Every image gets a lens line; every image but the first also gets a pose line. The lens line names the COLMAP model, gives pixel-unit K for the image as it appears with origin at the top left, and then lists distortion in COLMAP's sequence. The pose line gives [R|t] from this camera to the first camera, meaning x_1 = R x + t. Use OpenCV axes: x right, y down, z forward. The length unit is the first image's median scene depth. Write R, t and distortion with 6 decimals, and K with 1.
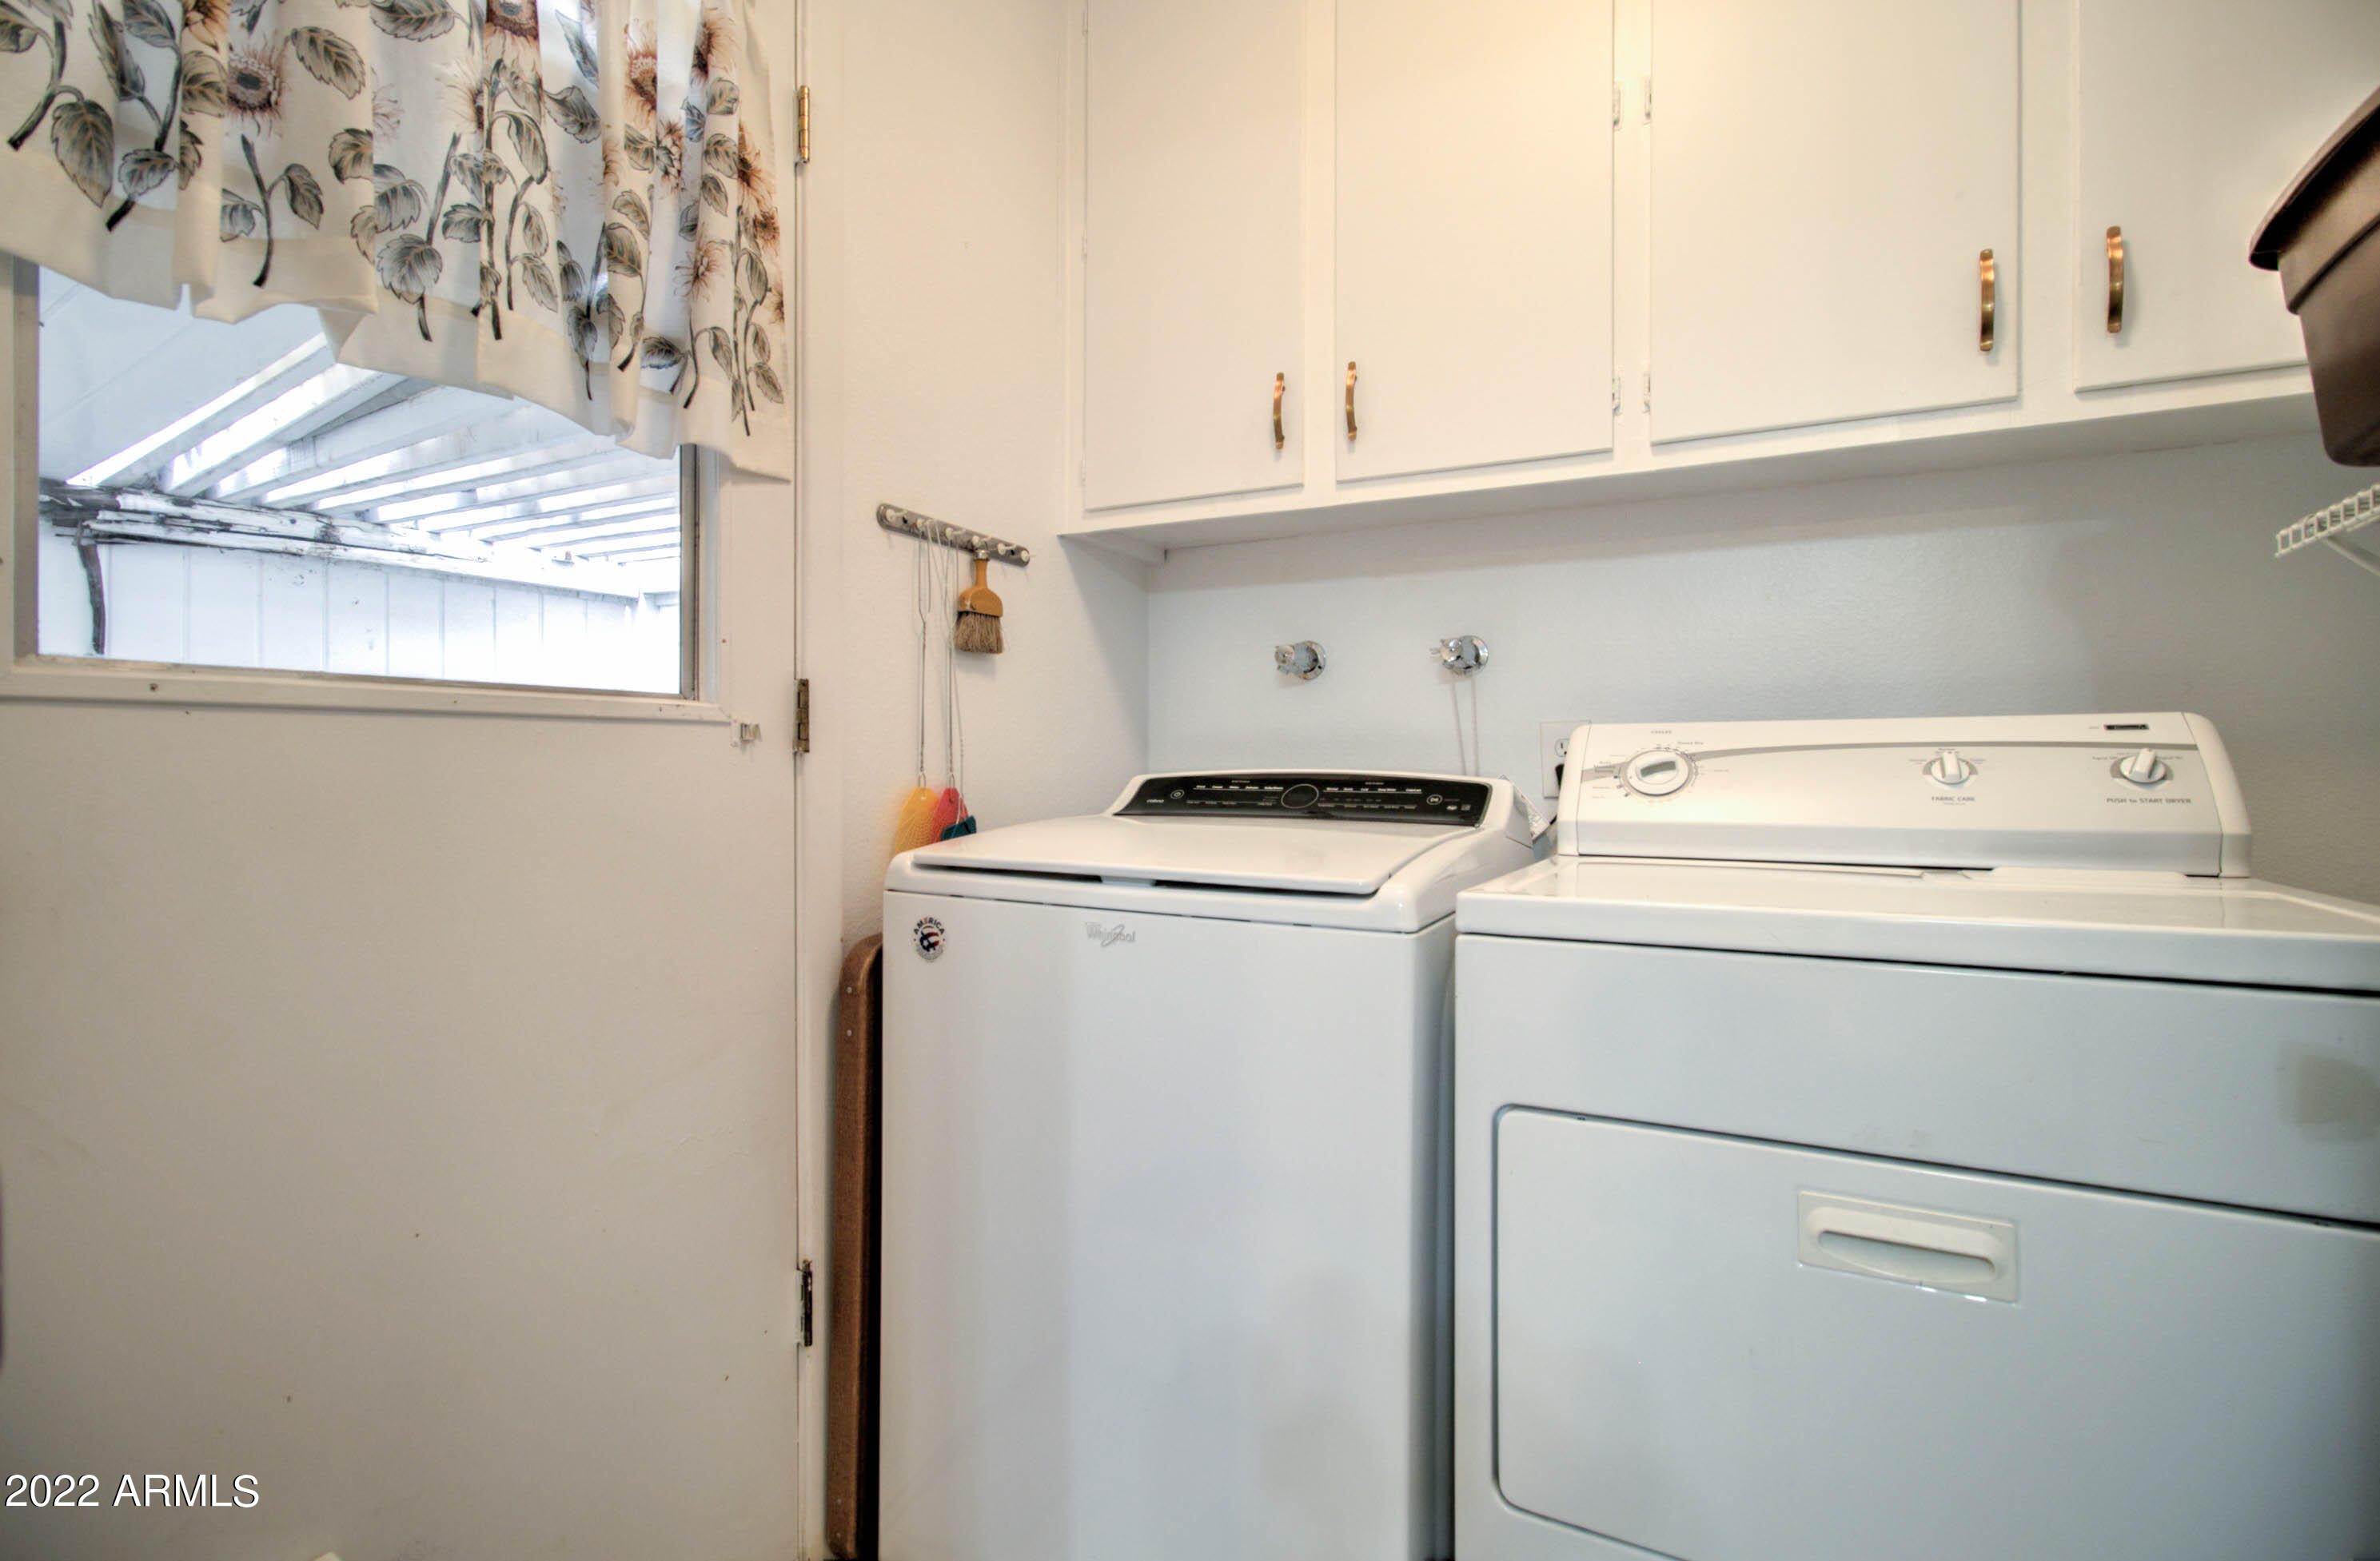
lens RADIAL K [[1141.5, 0, 1194.3], [0, 1141.5, 760.7], [0, 0, 1]] dist [0.001501, -0.000246]
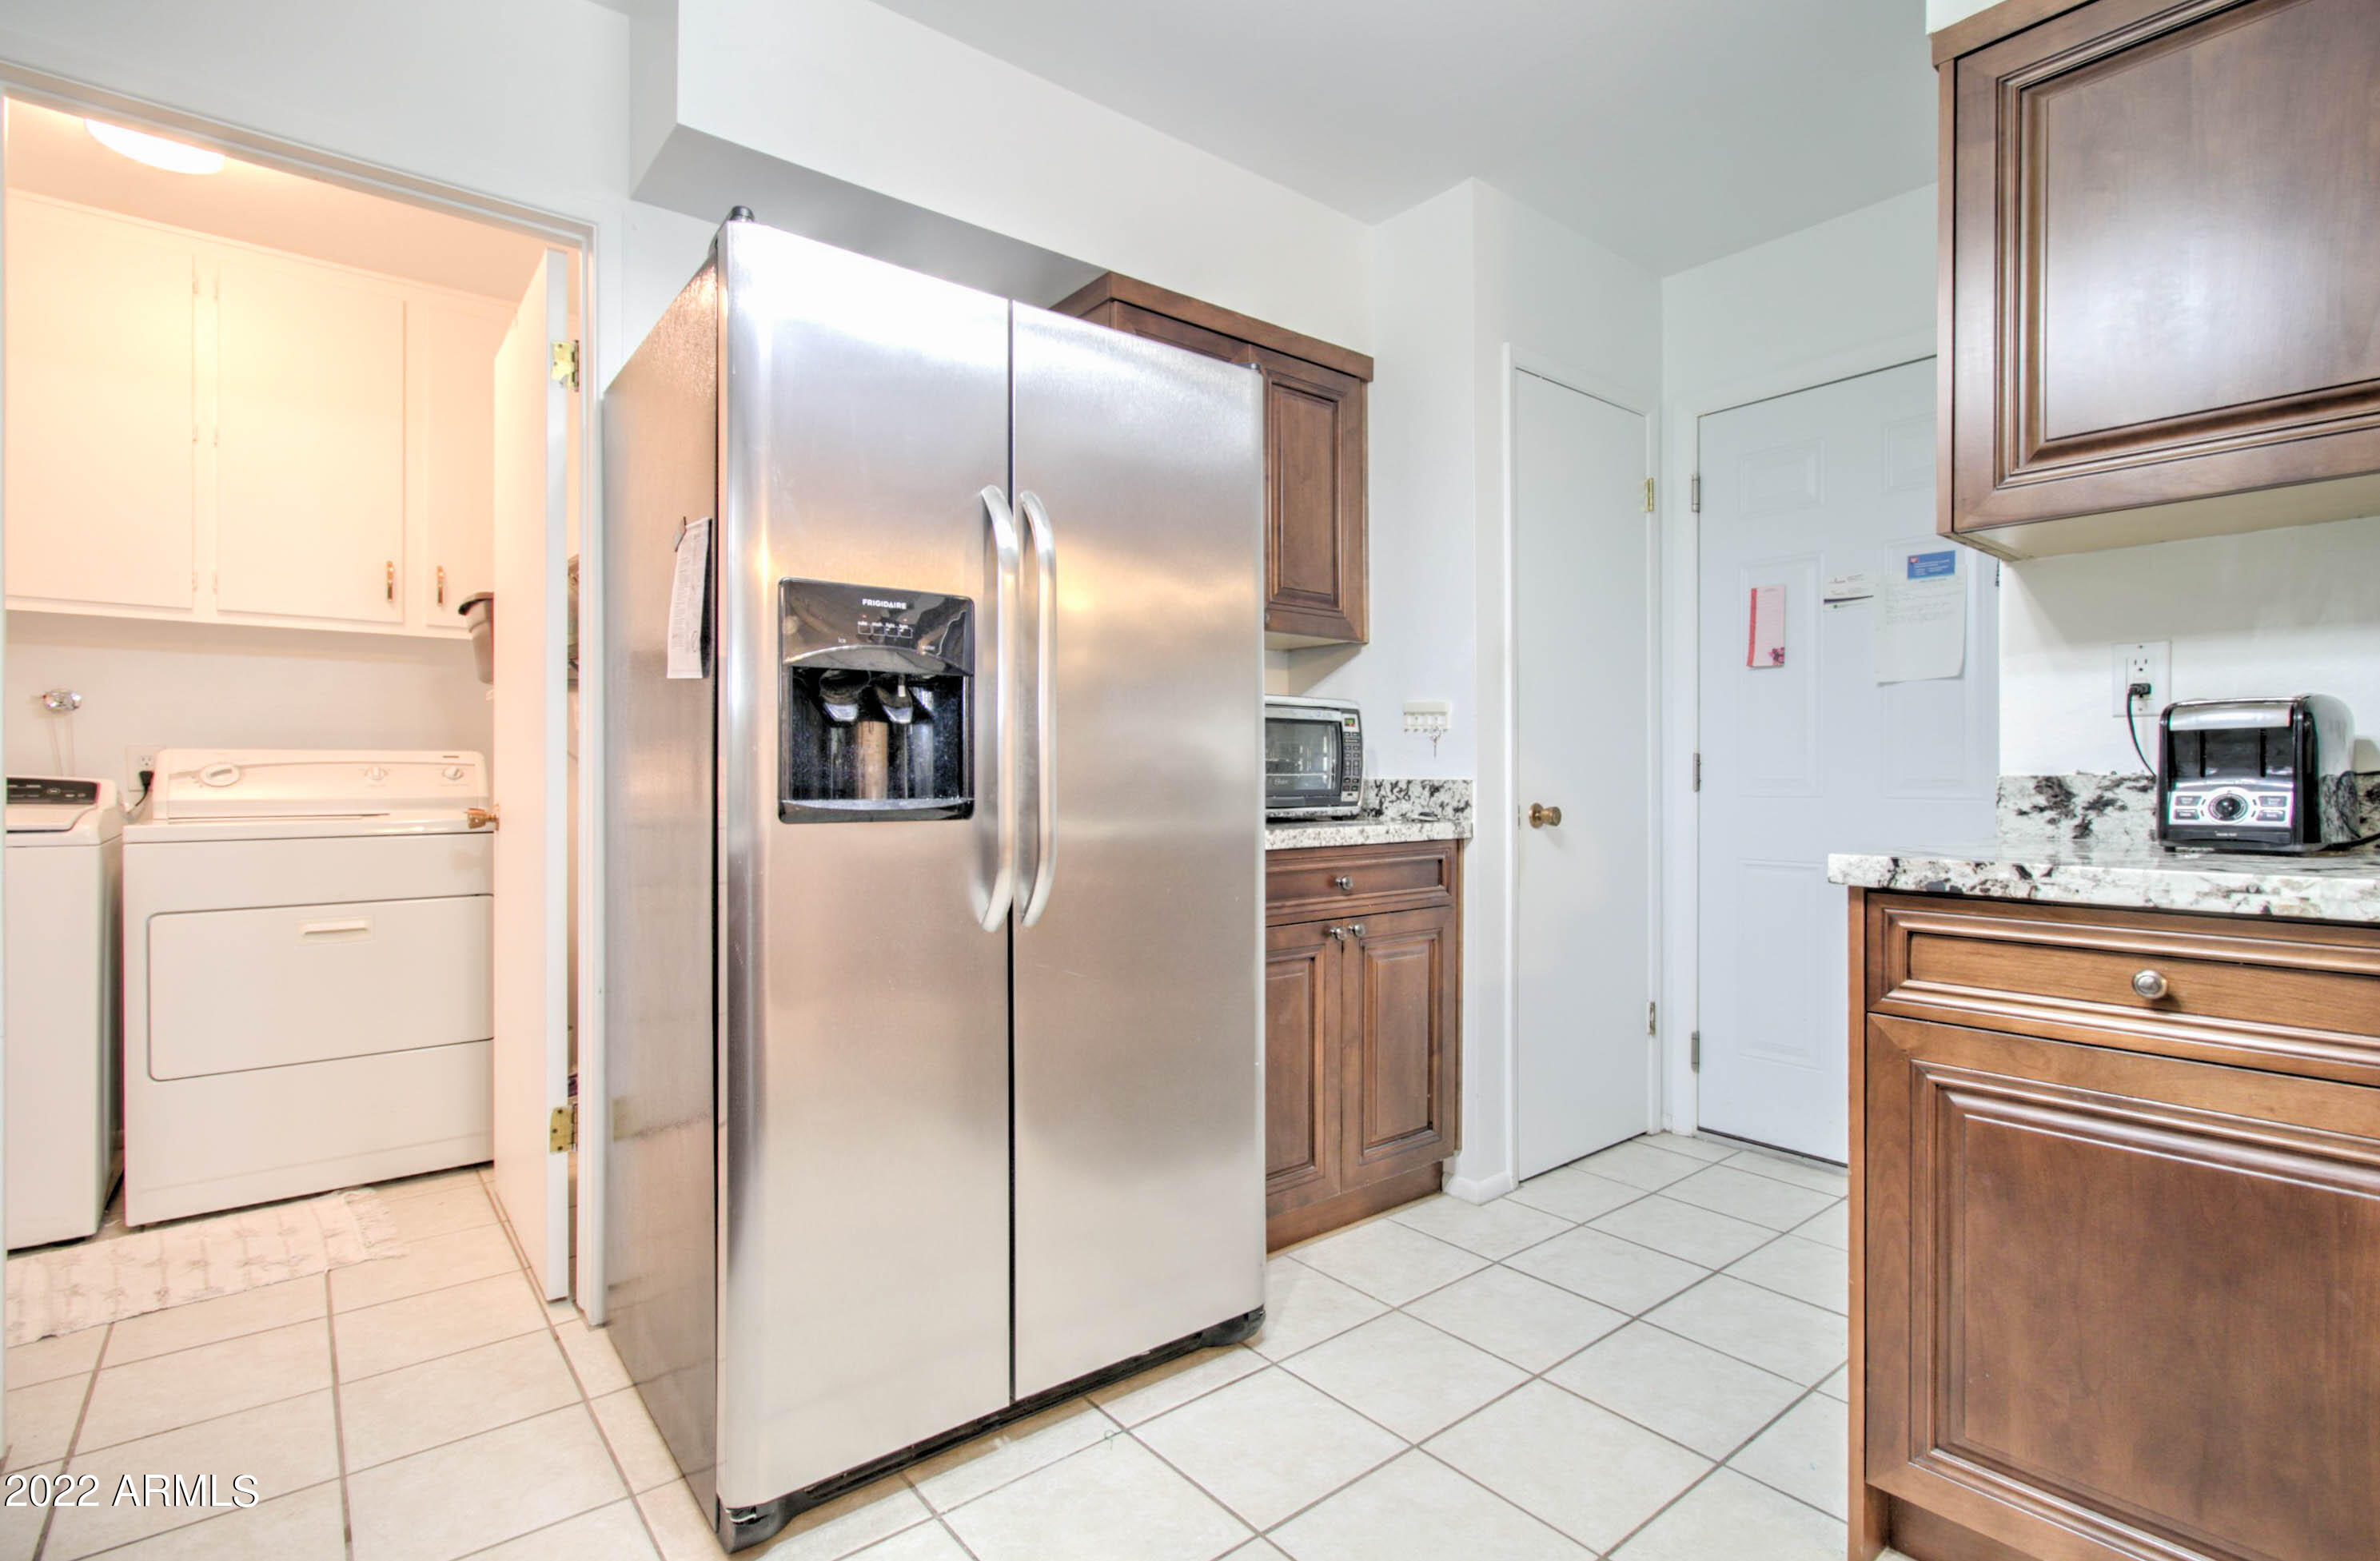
lens RADIAL K [[1126.3, 0, 1226.5], [0, 1126.3, 775.0], [0, 0, 1]] dist [0.001940, 0.000439]
pose [[0.399877, 0.003110, 0.916564, -0.692750], [-0.000872, 0.999995, -0.003013, 0.014872], [-0.916569, 0.000406, 0.399877, -1.386910]]
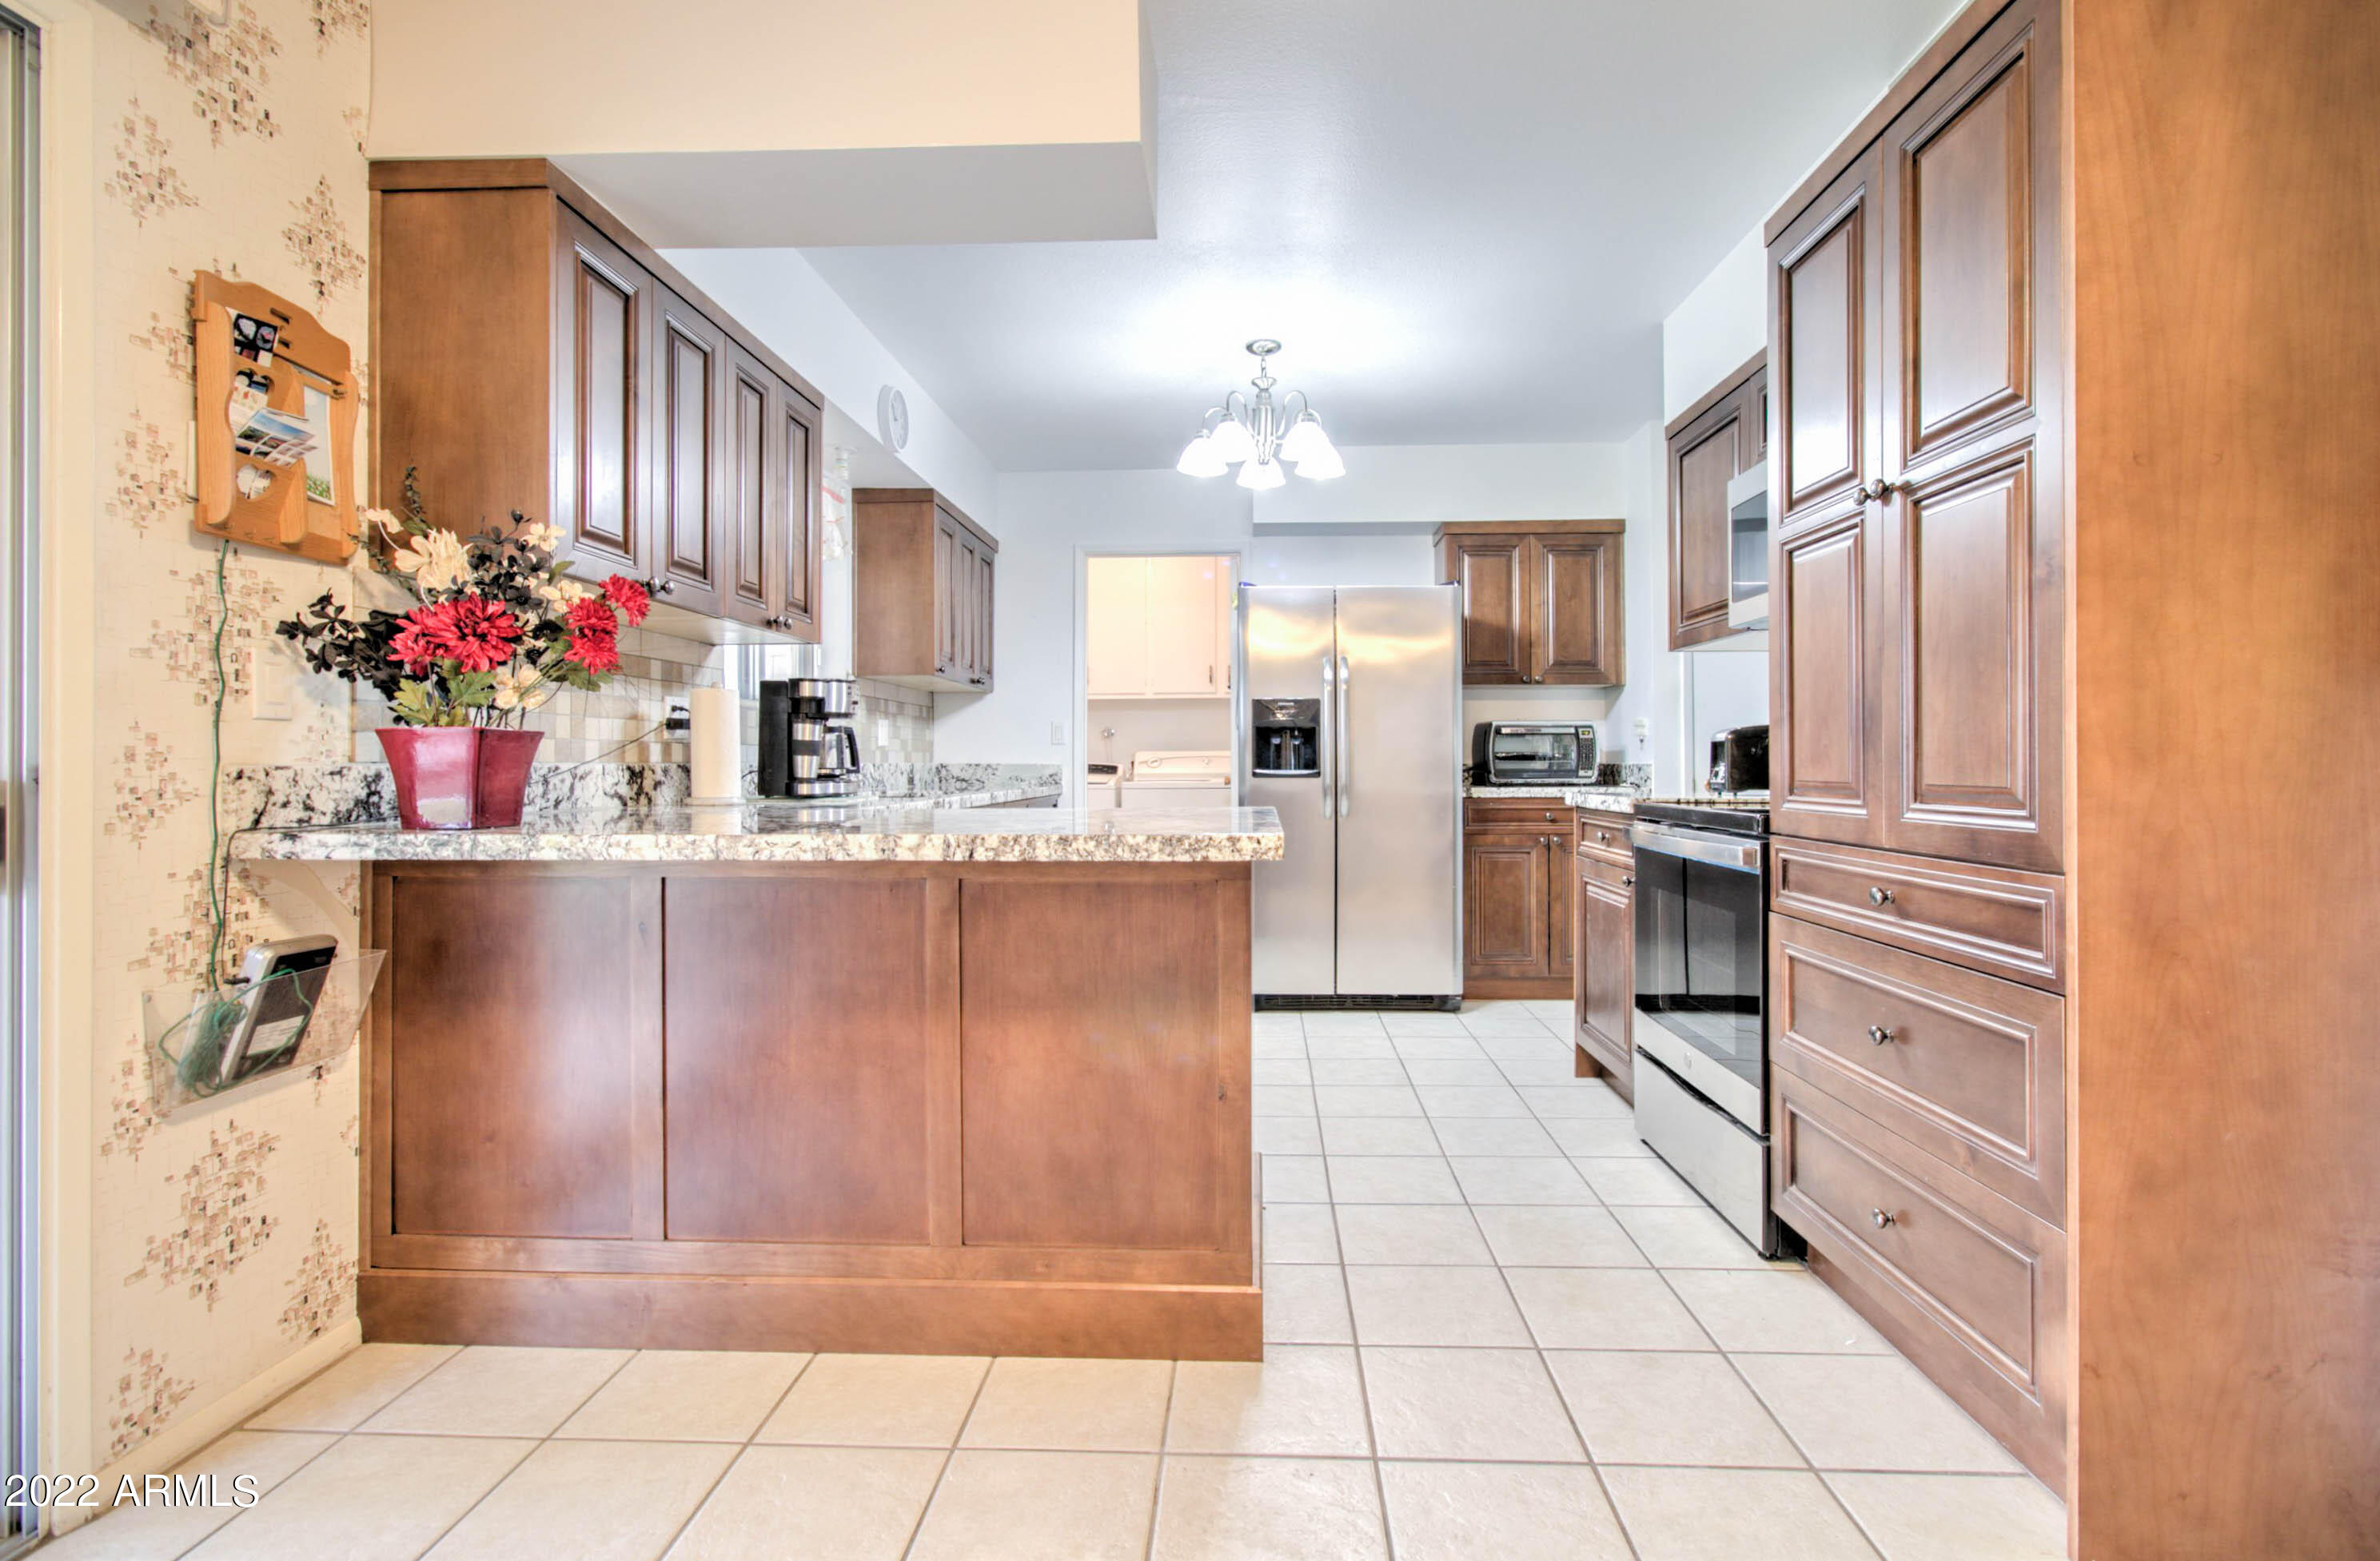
lens RADIAL K [[1141.5, 0, 1194.3], [0, 1141.5, 760.7], [0, 0, 1]] dist [0.001501, -0.000246]
pose [[0.917803, -0.002555, 0.397029, -1.312276], [0.003369, 0.999993, -0.001351, 0.010210], [-0.397023, 0.002578, 0.917805, -3.381235]]
